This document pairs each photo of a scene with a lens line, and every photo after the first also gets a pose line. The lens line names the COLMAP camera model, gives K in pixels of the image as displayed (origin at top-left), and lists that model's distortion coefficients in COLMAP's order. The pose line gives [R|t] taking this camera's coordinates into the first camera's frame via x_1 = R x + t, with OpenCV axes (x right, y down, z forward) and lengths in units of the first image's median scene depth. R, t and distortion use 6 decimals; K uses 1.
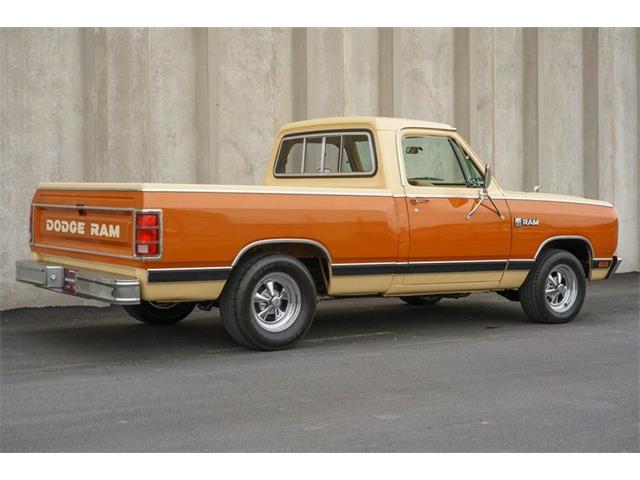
lens RADIAL K [[1046.5, 0, 307.8], [0, 1046.5, 248.3], [0, 0, 1]] dist [-0.020138, 0.000000]
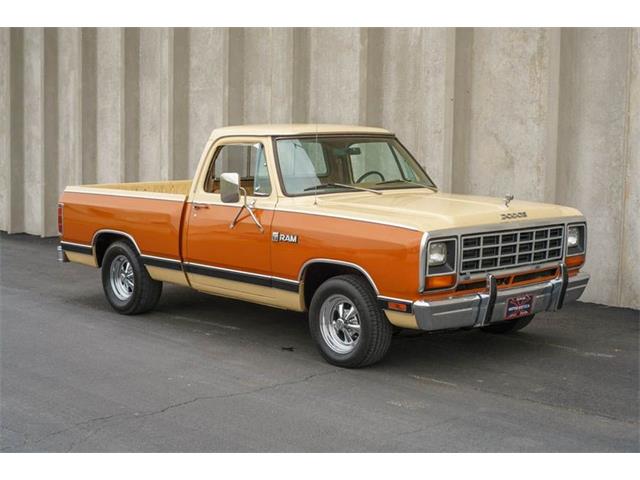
lens RADIAL K [[985.9, 0, 315.7], [0, 985.9, 235.9], [0, 0, 1]] dist [0.000381, 0.000000]
pose [[0.111838, 0.085498, -0.990042, 0.873759], [-0.041545, 0.995823, 0.081304, -0.080179], [0.992858, 0.032039, 0.114923, 0.784766]]
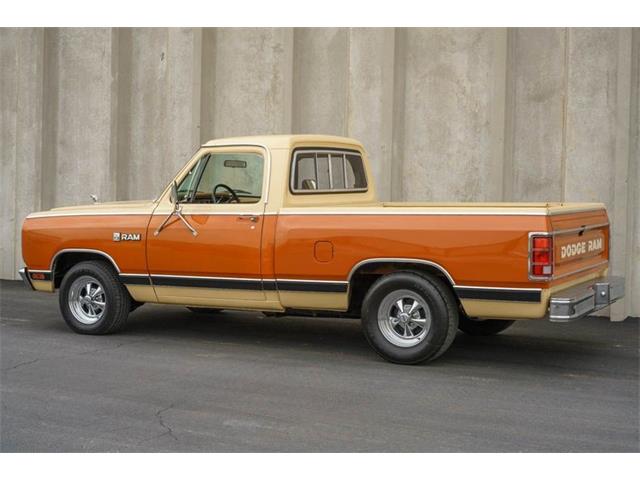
lens RADIAL K [[982.6, 0, 324.7], [0, 982.6, 235.7], [0, 0, 1]] dist [-0.021246, 0.000000]
pose [[0.442408, 0.044289, -0.895719, 0.992815], [-0.044340, 0.998639, 0.027478, -0.053374], [0.895717, 0.027560, 0.443770, 0.658635]]
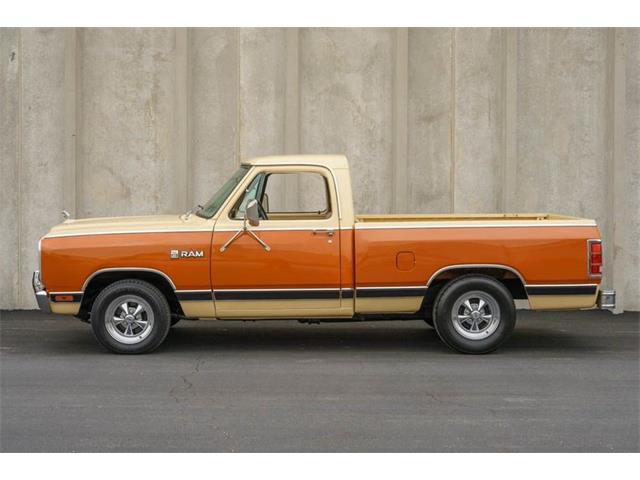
lens RADIAL K [[1146.7, 0, 313.4], [0, 1146.7, 216.1], [0, 0, 1]] dist [-0.015505, 0.000000]
pose [[0.817392, 0.015340, -0.575878, 0.837703], [-0.026916, 0.999571, -0.011579, -0.046425], [0.575453, 0.024965, 0.817454, 0.165686]]
